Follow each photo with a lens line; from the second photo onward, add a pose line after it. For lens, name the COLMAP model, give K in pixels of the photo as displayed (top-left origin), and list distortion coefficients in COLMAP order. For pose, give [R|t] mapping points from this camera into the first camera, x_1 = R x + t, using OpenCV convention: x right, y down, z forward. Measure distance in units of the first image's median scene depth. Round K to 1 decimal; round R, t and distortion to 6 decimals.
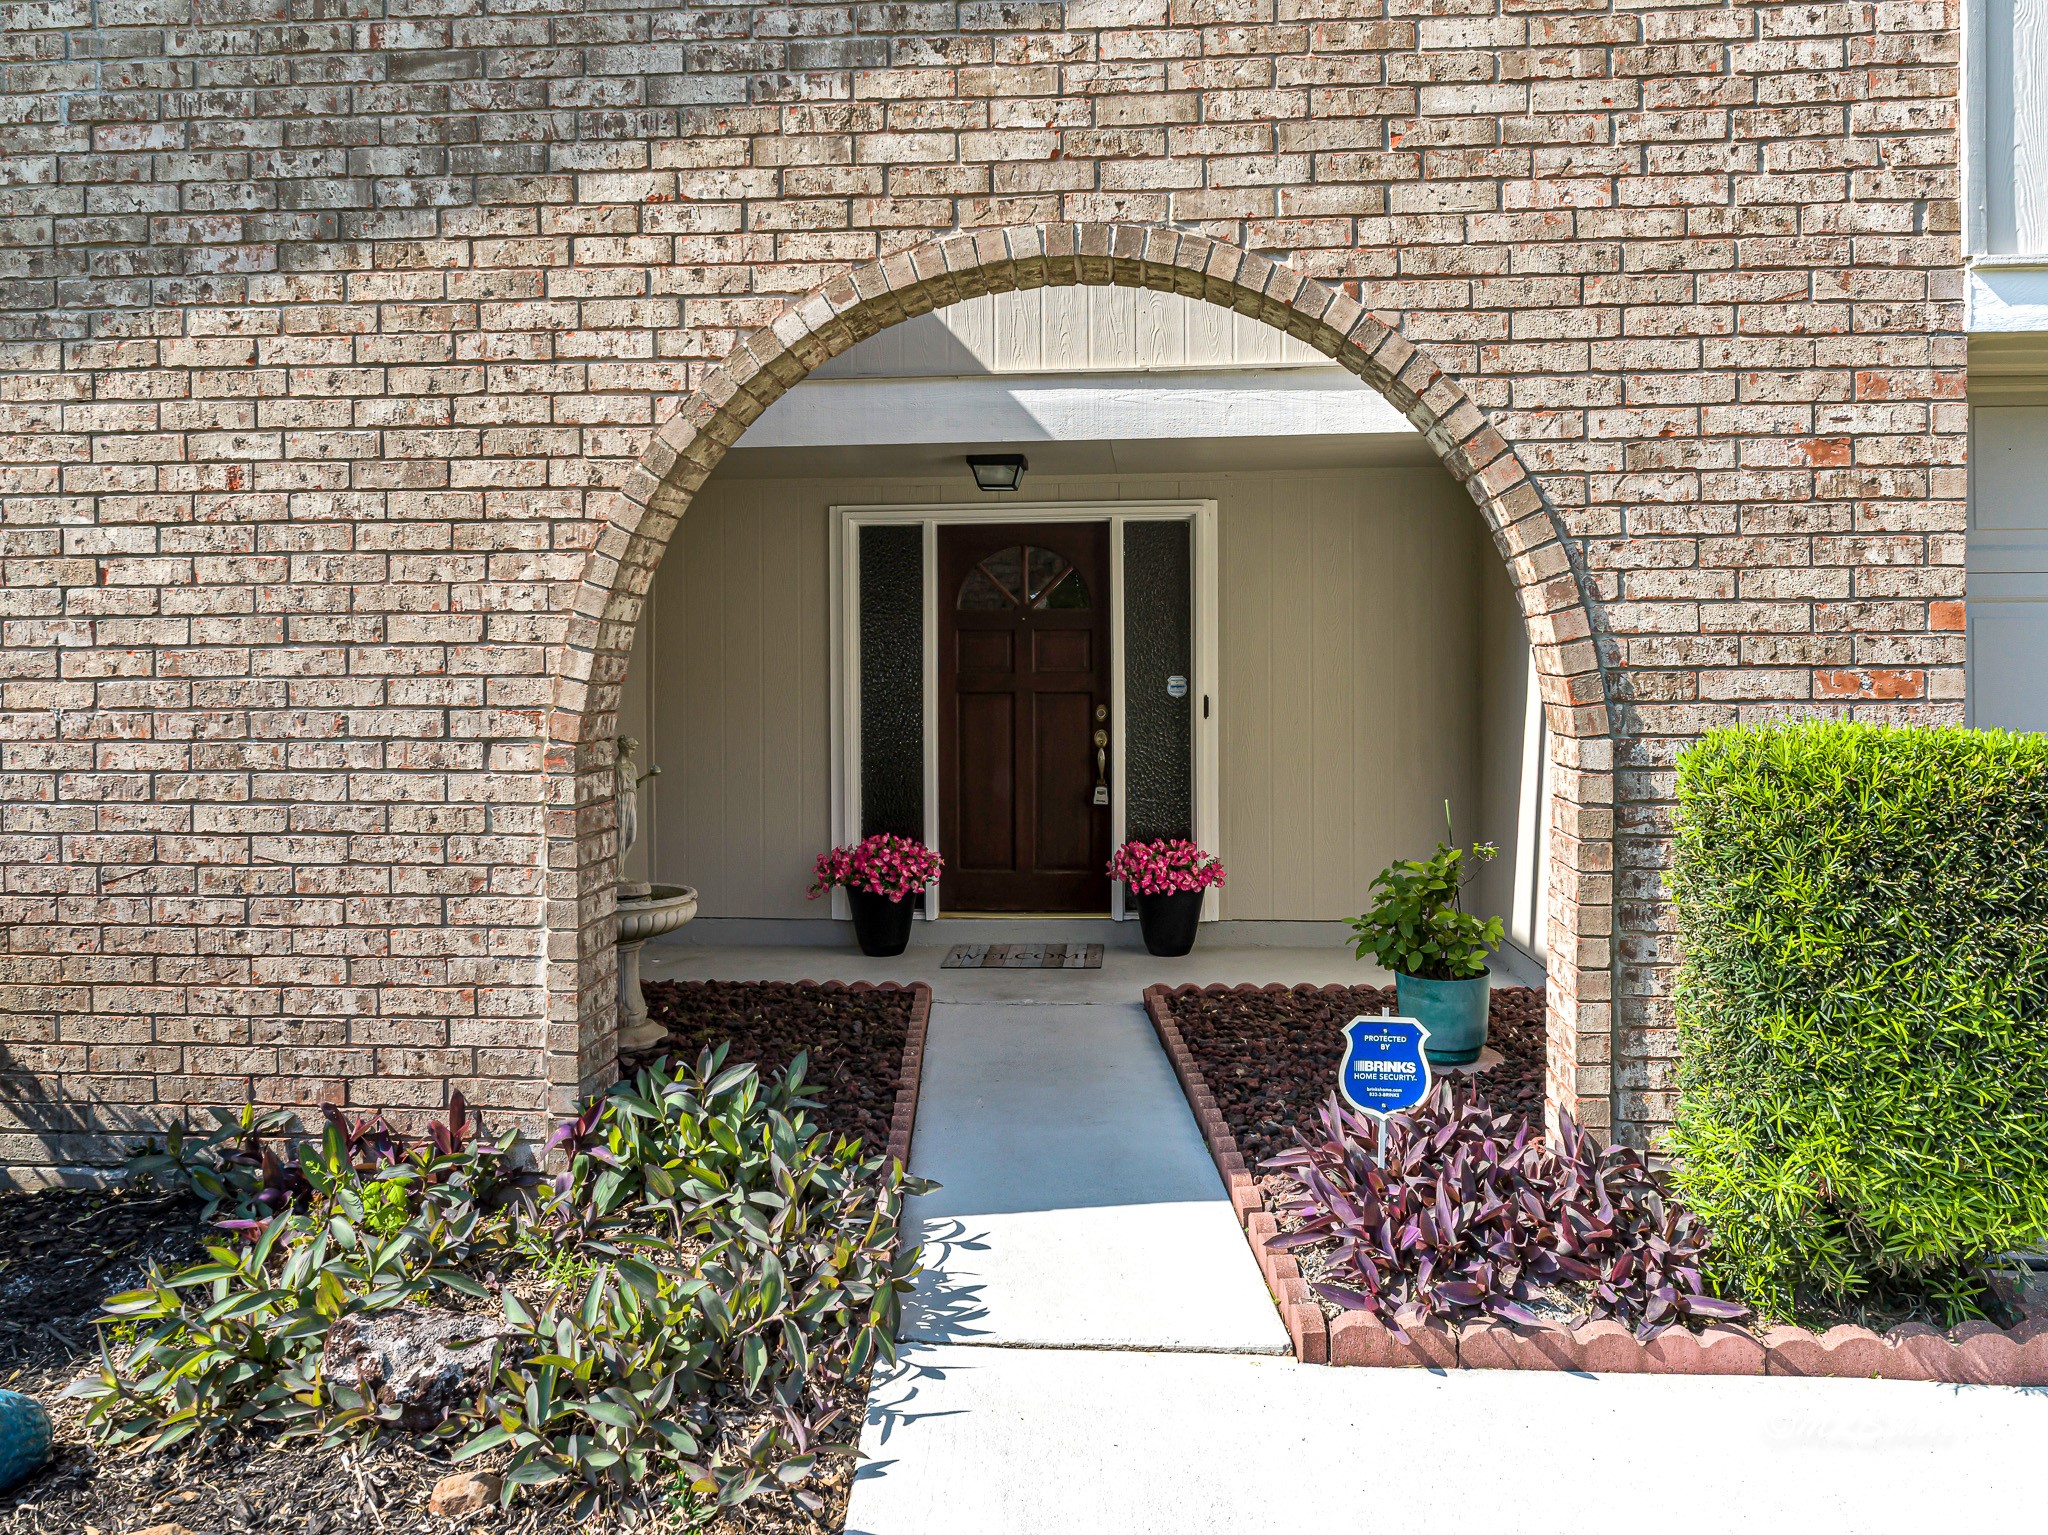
lens RADIAL K [[1283.0, 0, 1031.8], [0, 1283.0, 702.7], [0, 0, 1]] dist [0.004936, -0.002251]
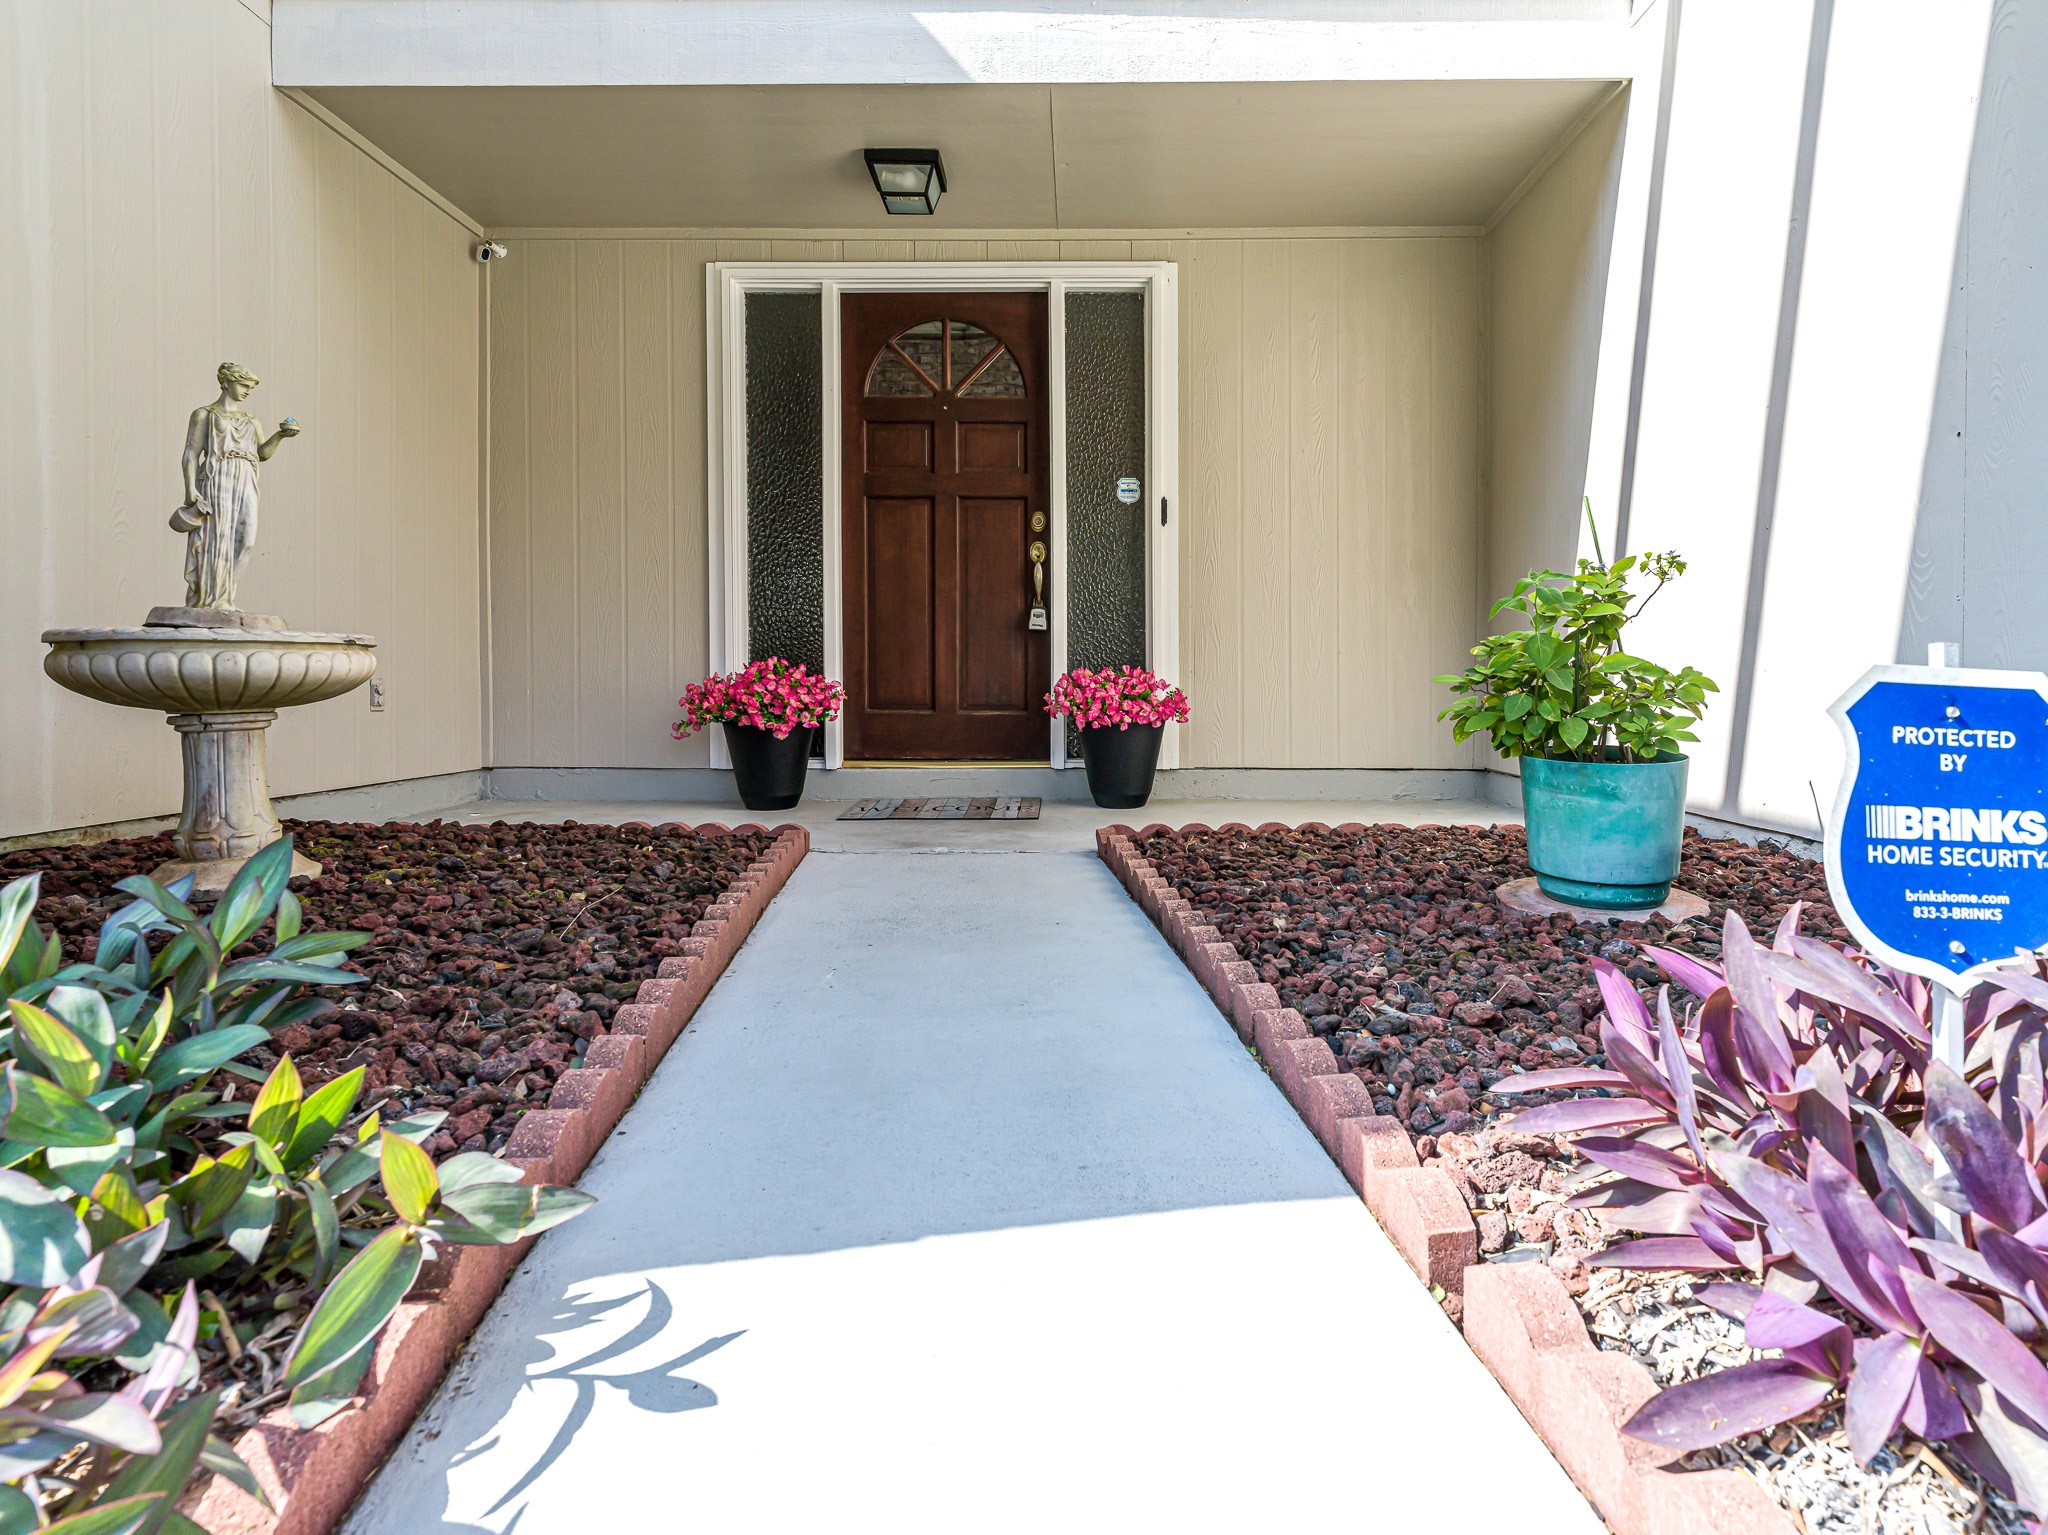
lens RADIAL K [[945.2, 0, 1019.7], [0, 945.2, 703.8], [0, 0, 1]] dist [-0.000223, -0.000360]
pose [[0.999239, 0.000054, 0.039017, 0.035657], [-0.000098, 0.999999, 0.001131, 0.248157], [-0.039017, -0.001134, 0.999238, 0.760929]]
